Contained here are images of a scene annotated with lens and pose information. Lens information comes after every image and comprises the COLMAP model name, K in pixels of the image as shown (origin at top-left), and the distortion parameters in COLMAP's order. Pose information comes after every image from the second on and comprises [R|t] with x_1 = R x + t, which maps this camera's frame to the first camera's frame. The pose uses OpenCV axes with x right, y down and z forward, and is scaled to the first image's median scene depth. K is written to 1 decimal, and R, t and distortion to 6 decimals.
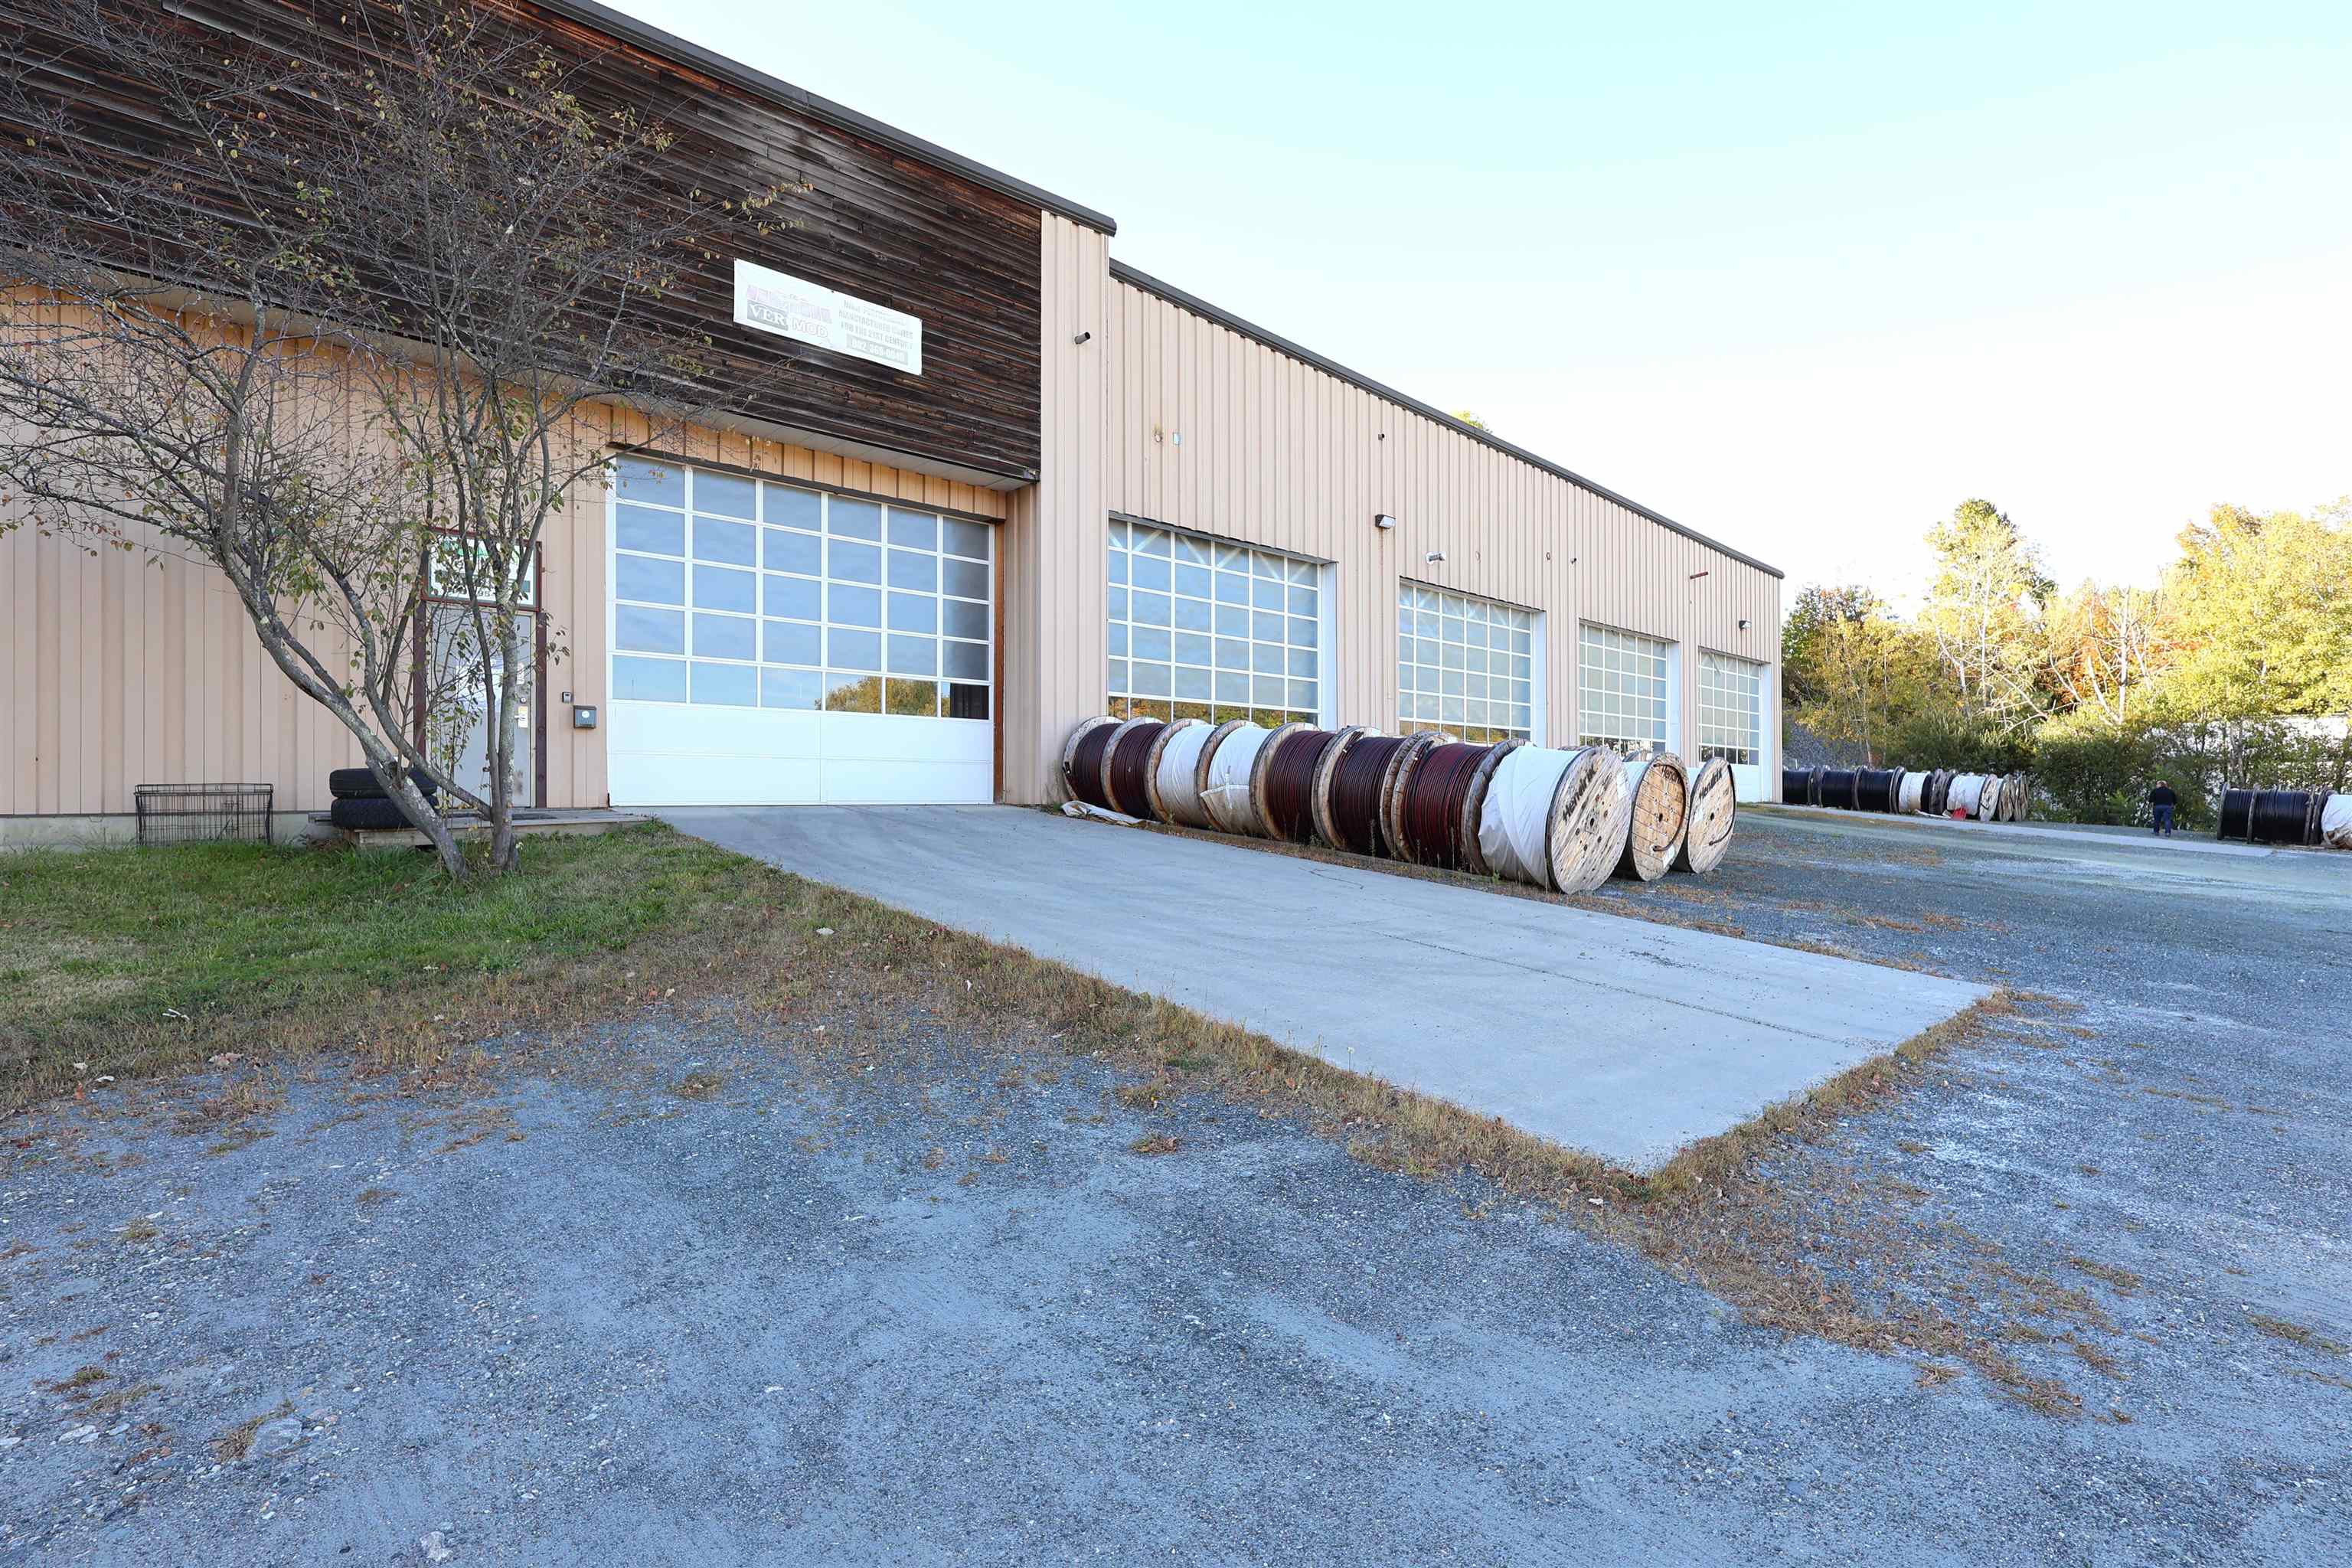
lens RADIAL K [[1137.4, 0, 1176.0], [0, 1137.4, 784.0], [0, 0, 1]] dist [0.004206, 0.000748]
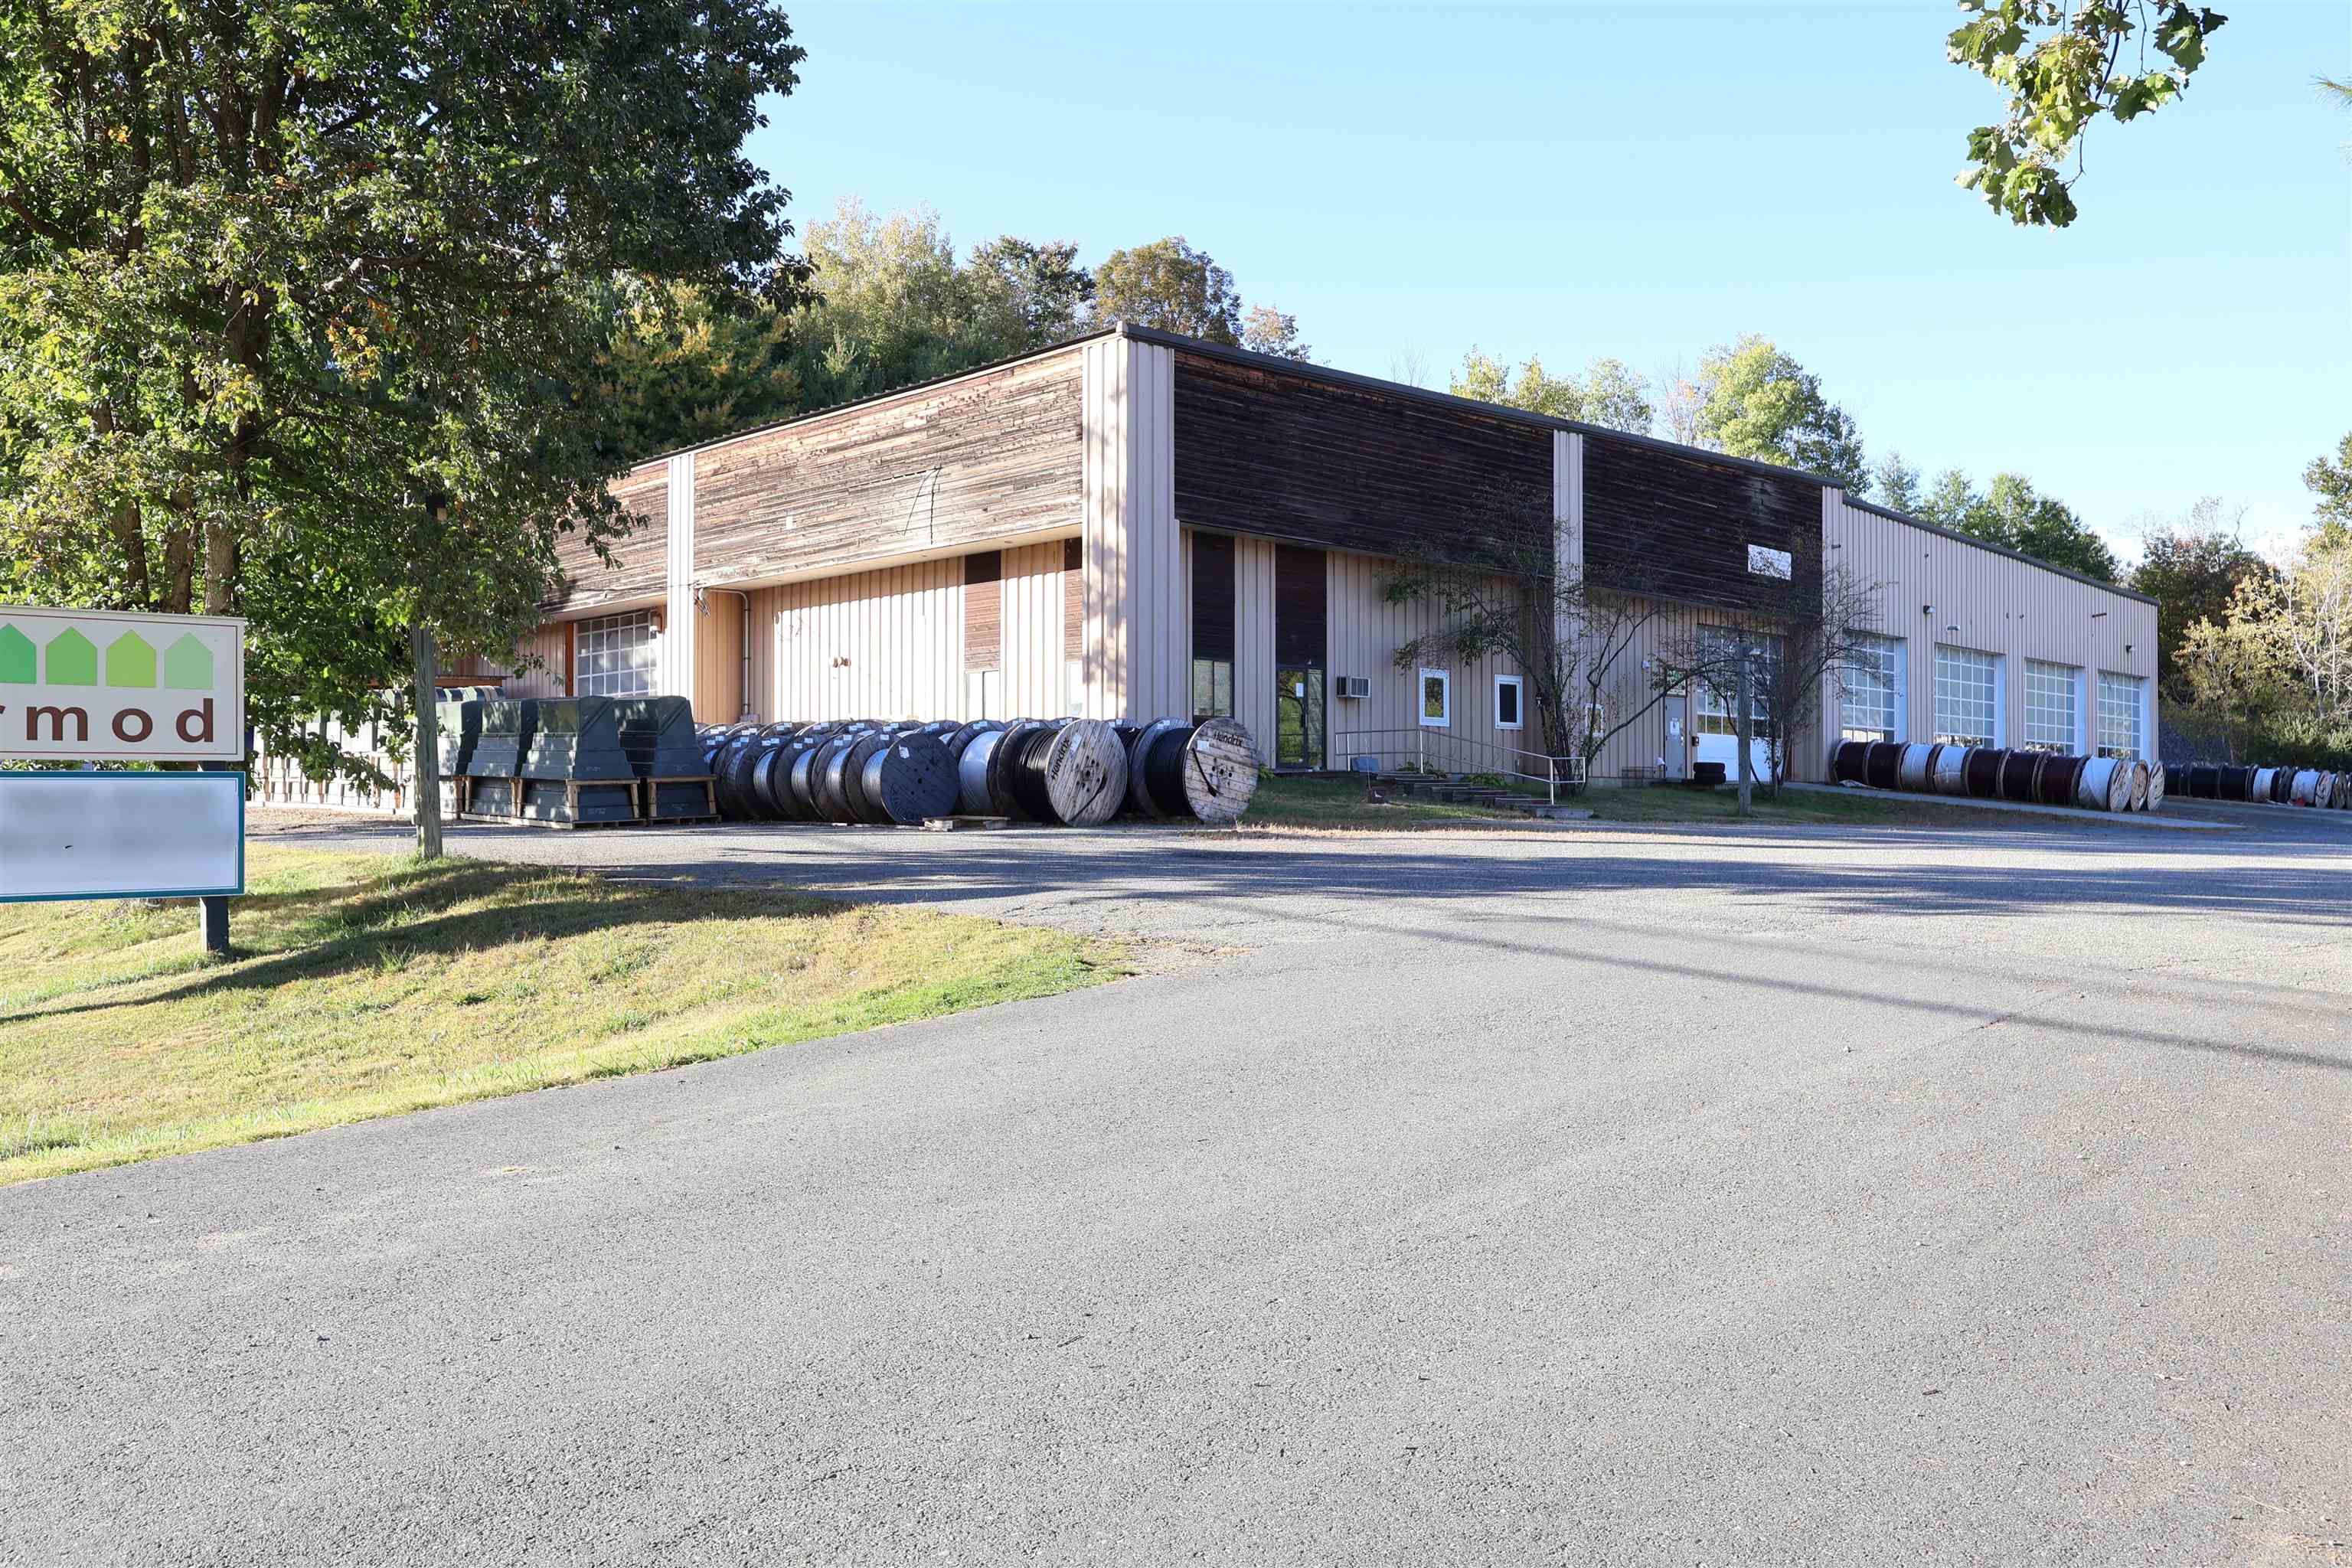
lens RADIAL K [[1845.3, 0, 1176.9], [0, 1845.3, 778.0], [0, 0, 1]] dist [-0.000153, -0.002638]
pose [[0.999717, 0.003050, 0.023574, -1.441243], [-0.002945, 0.999986, -0.004490, 0.031049], [-0.023587, 0.004420, 0.999712, -2.420095]]
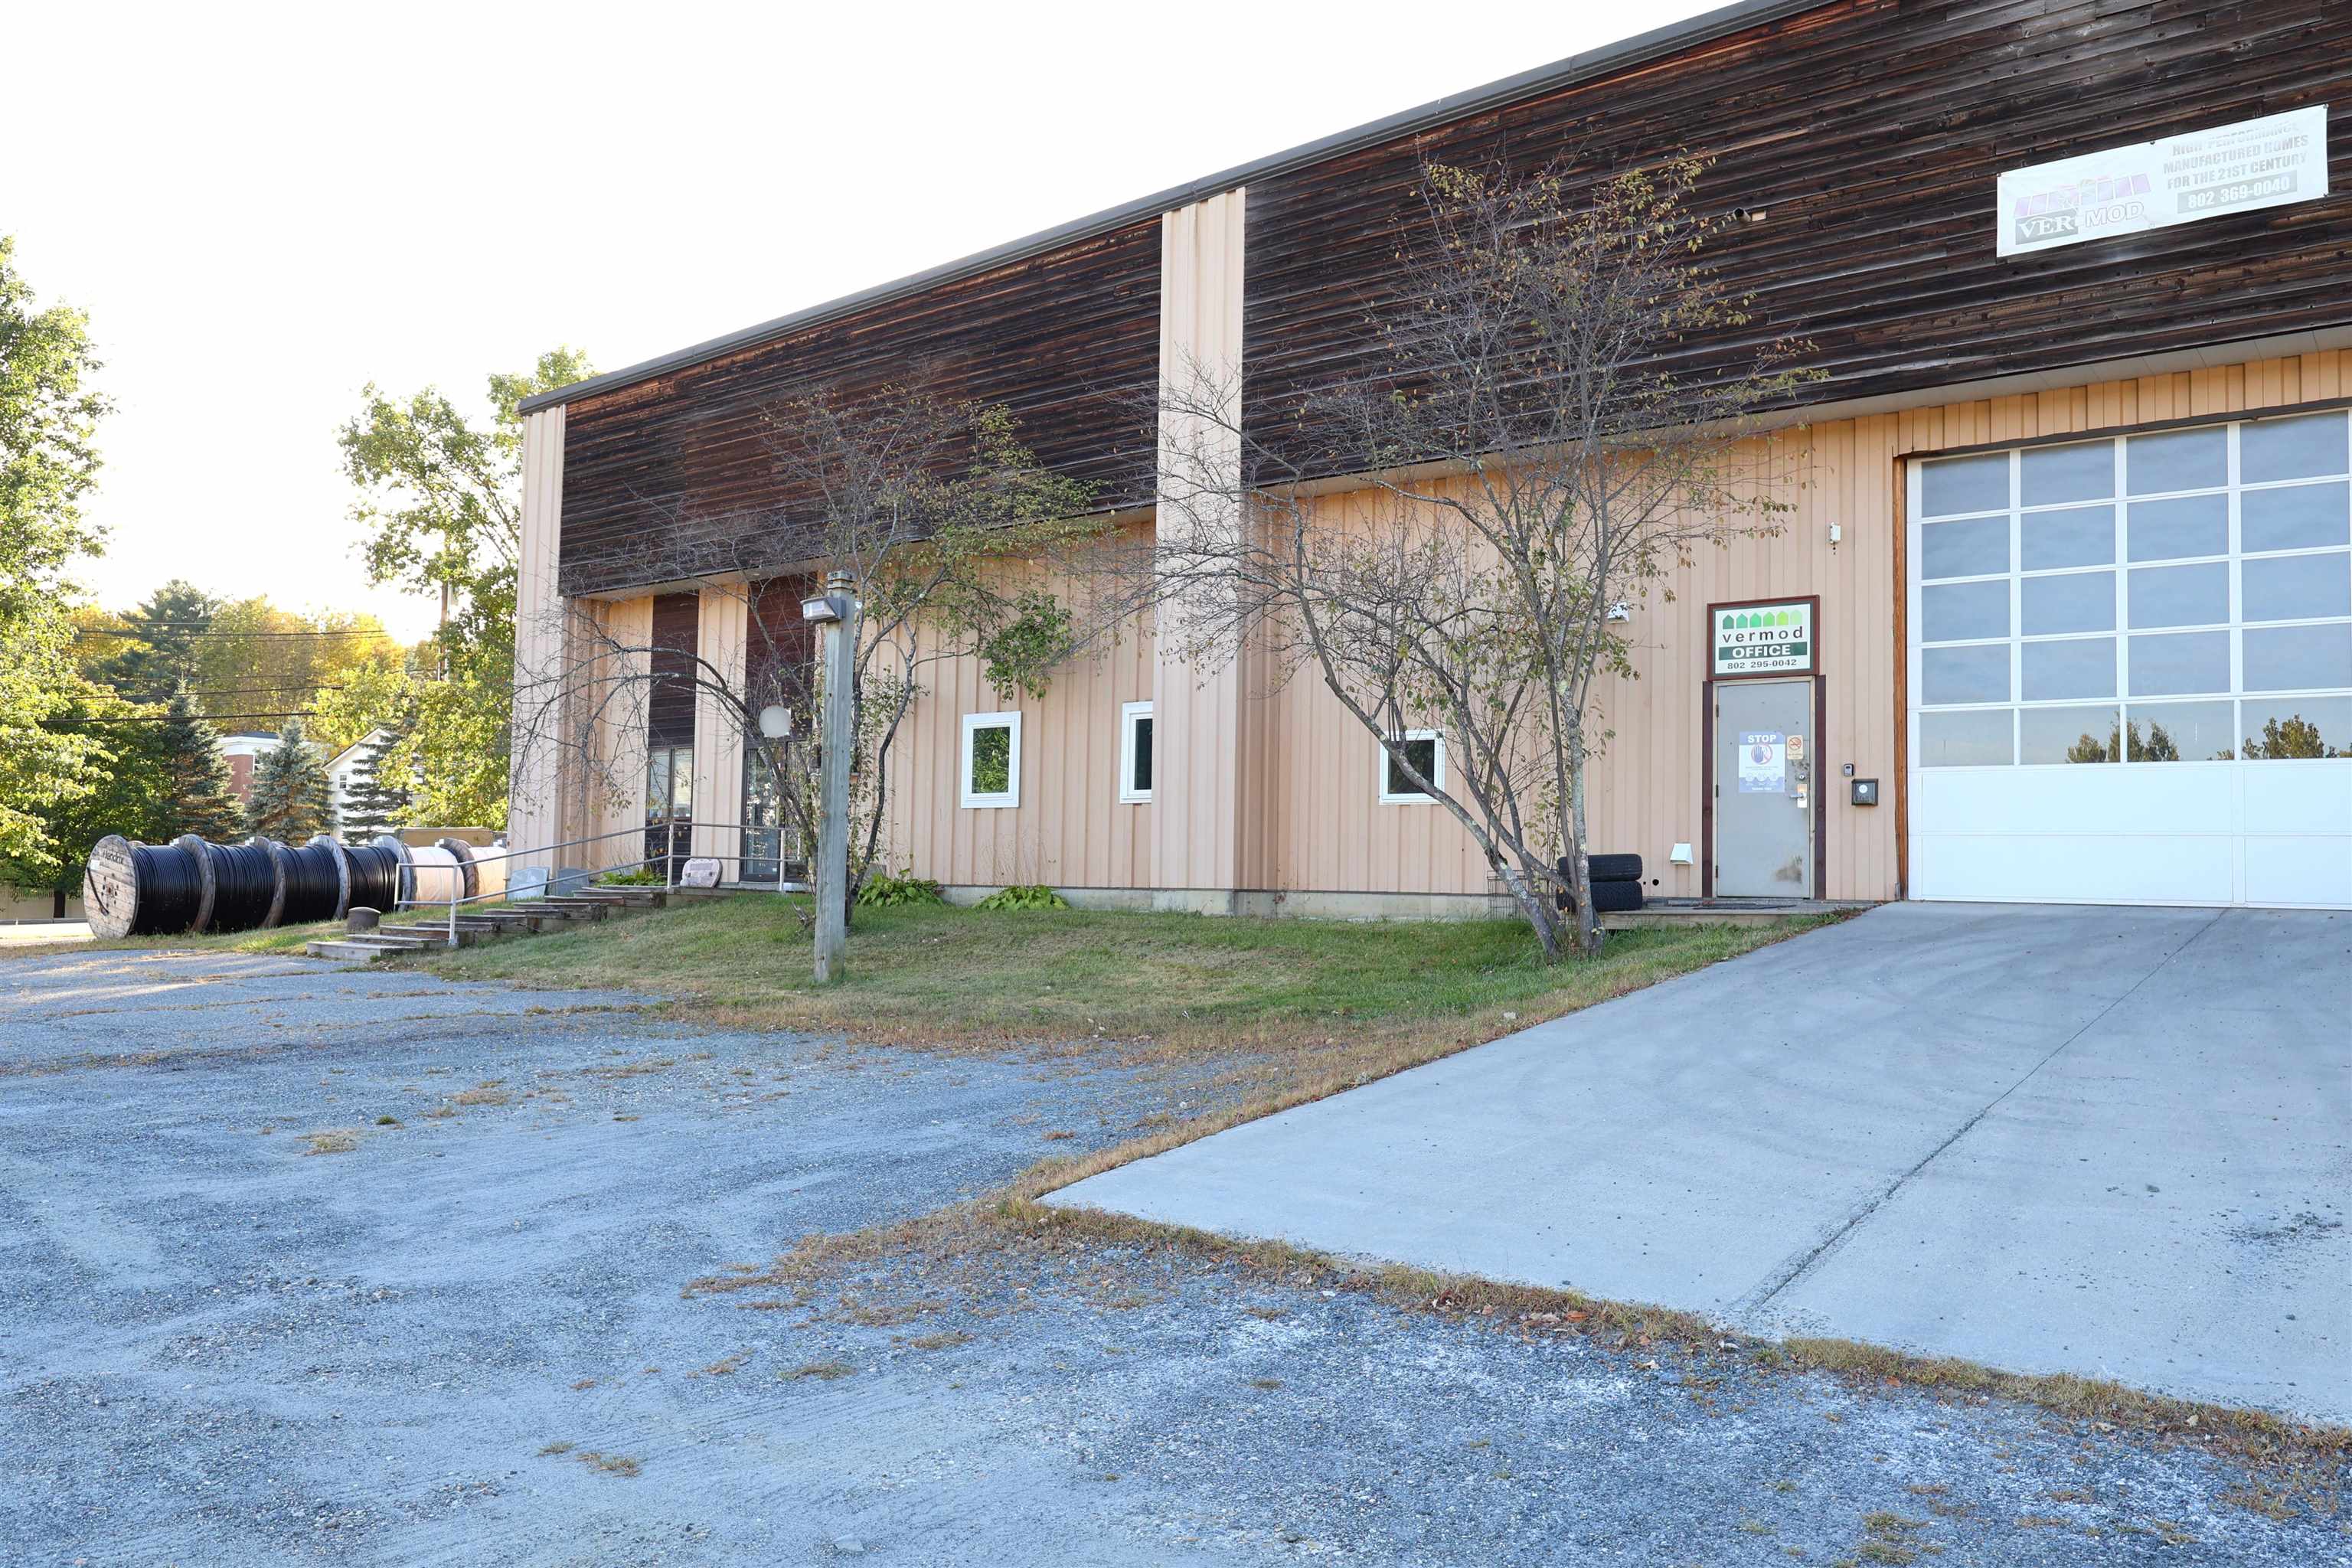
lens RADIAL K [[1773.0, 0, 1103.5], [0, 1773.0, 781.7], [0, 0, 1]] dist [0.001639, 0.001353]
pose [[0.125536, -0.052278, -0.990711, 0.629154], [-0.012148, 0.998455, -0.054226, 0.009974], [0.992015, 0.018843, 0.124707, 0.253501]]
